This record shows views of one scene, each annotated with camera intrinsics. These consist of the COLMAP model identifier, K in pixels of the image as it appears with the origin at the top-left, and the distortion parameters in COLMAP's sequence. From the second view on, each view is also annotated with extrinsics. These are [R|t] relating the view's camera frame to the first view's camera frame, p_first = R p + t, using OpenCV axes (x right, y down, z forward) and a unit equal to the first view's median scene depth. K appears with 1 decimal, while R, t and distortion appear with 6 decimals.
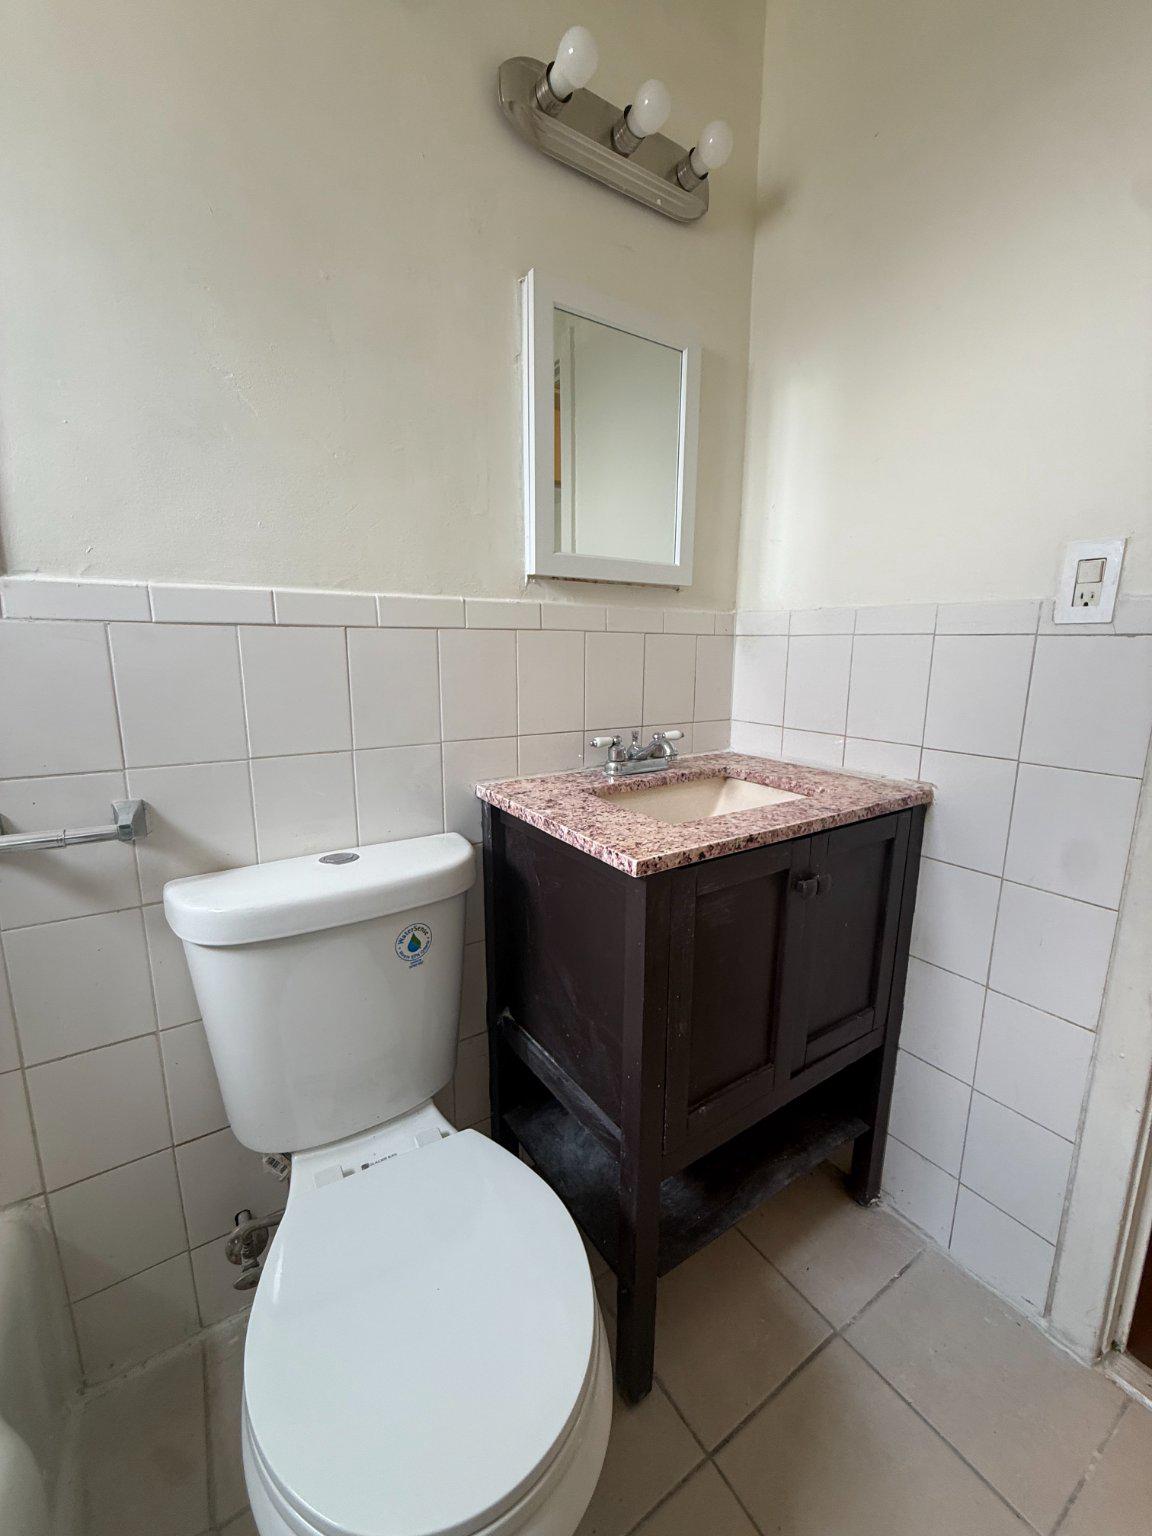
lens RADIAL K [[621.1, 0, 571.0], [0, 621.1, 766.4], [0, 0, 1]] dist [-0.000013, 0.000765]
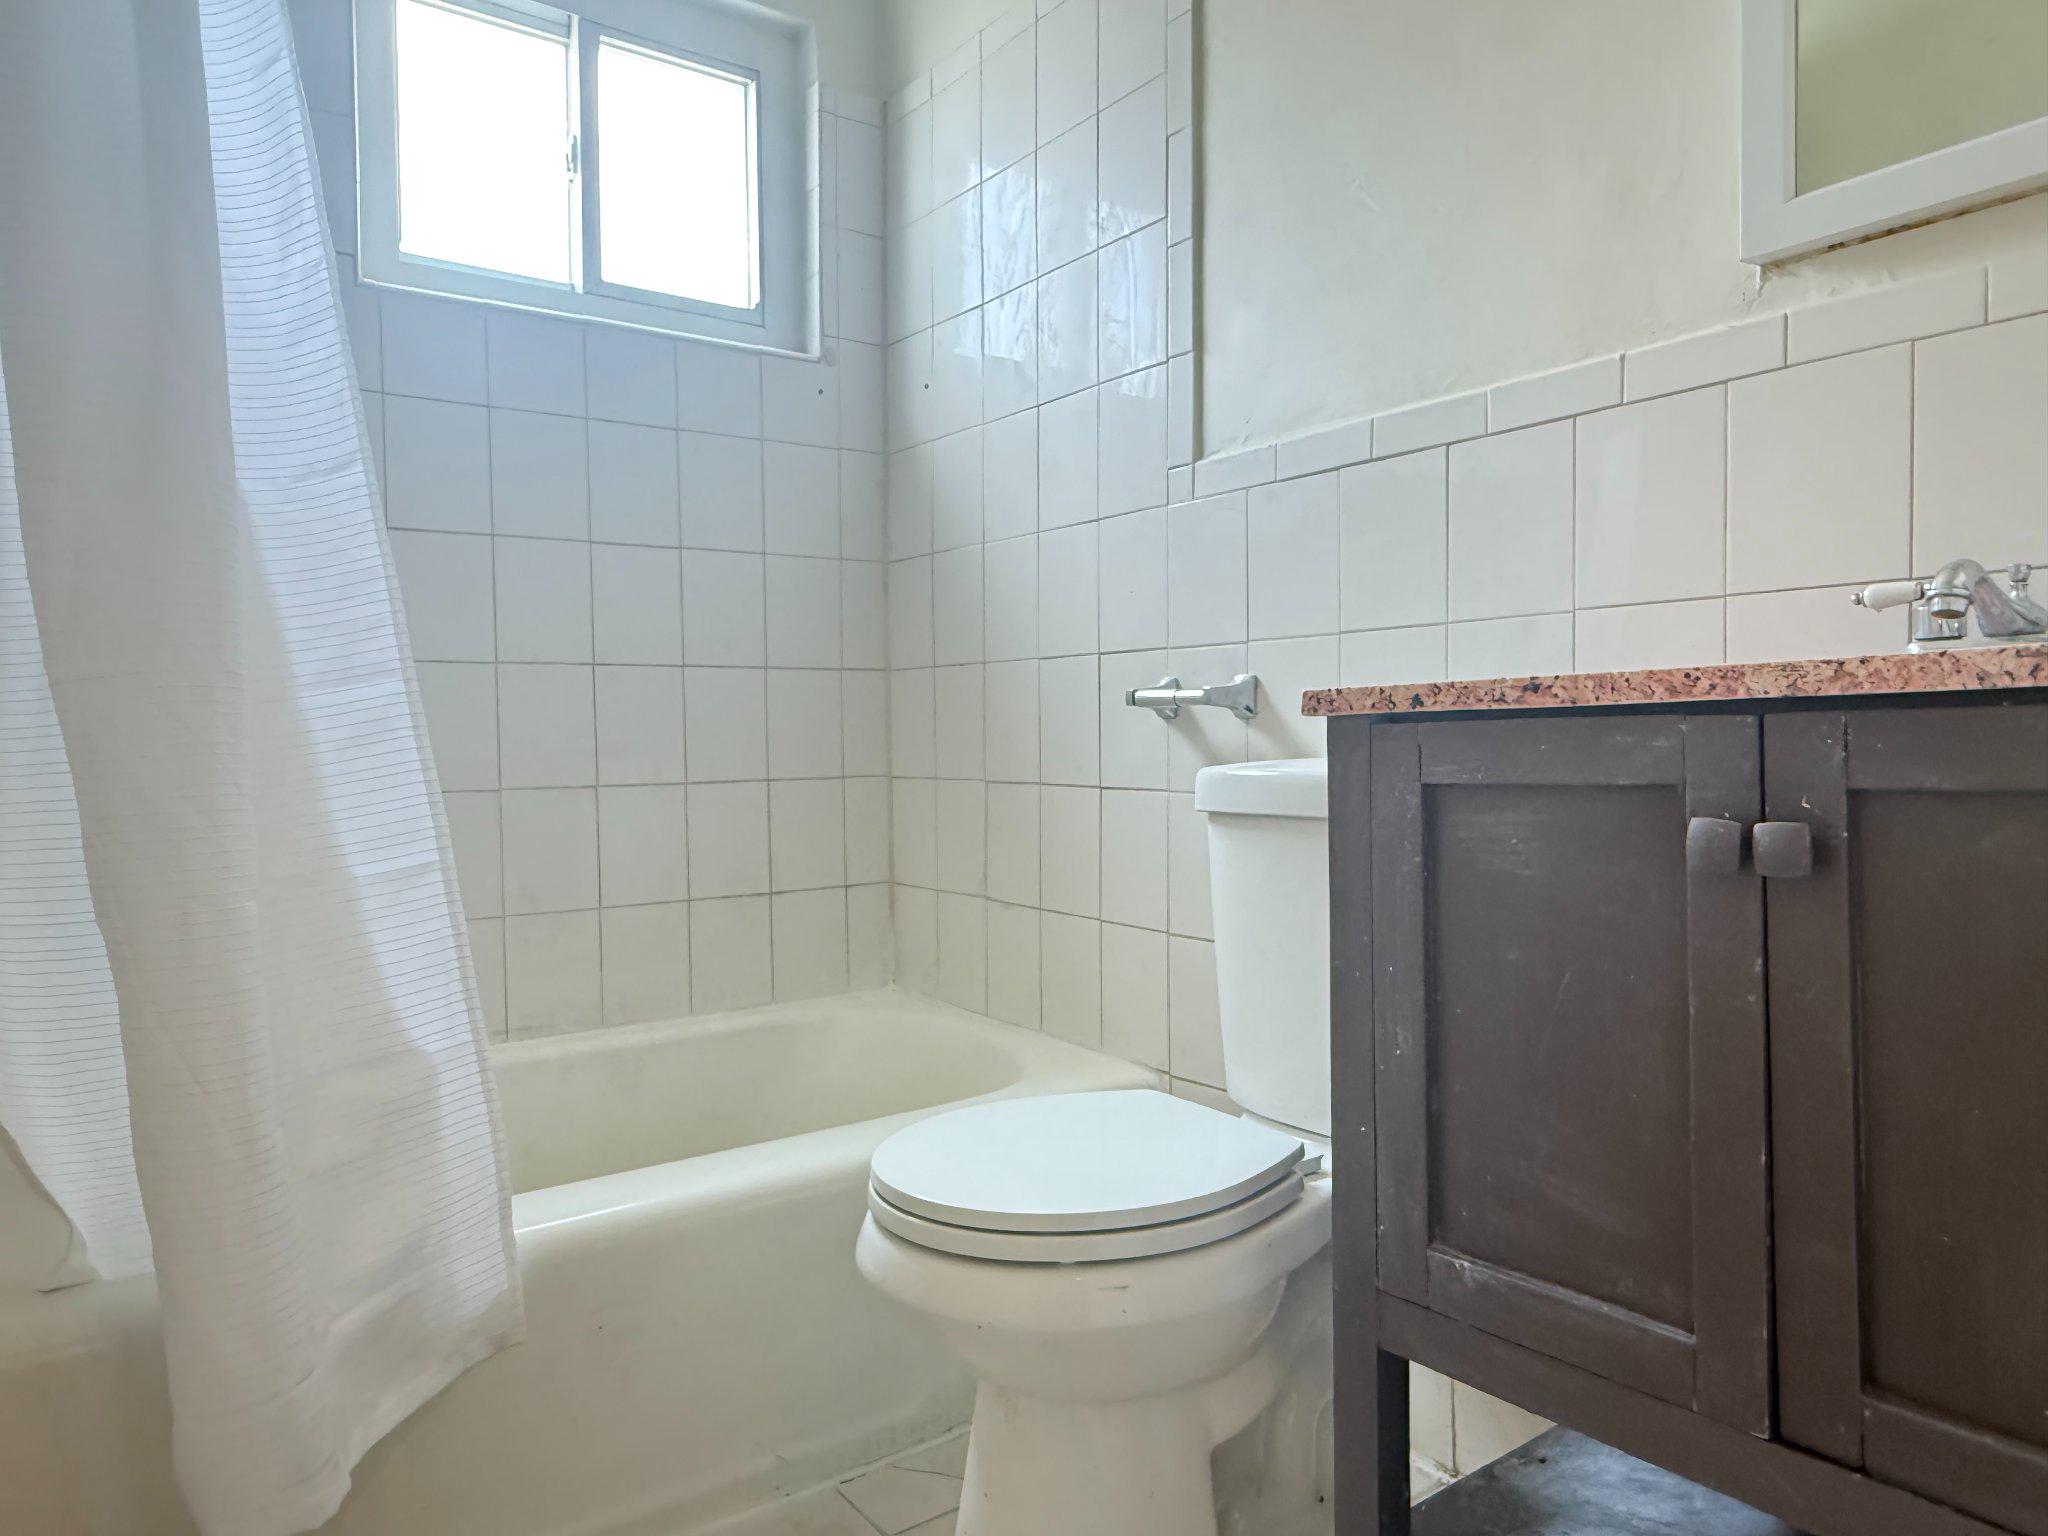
lens RADIAL K [[1318.6, 0, 1019.1], [0, 1318.6, 767.8], [0, 0, 1]] dist [0.019230, 0.001540]
pose [[0.064247, 0.021075, -0.997711, 1.244651], [-0.177502, 0.984076, 0.009357, 0.233514], [0.982021, 0.176494, 0.066965, 0.549546]]
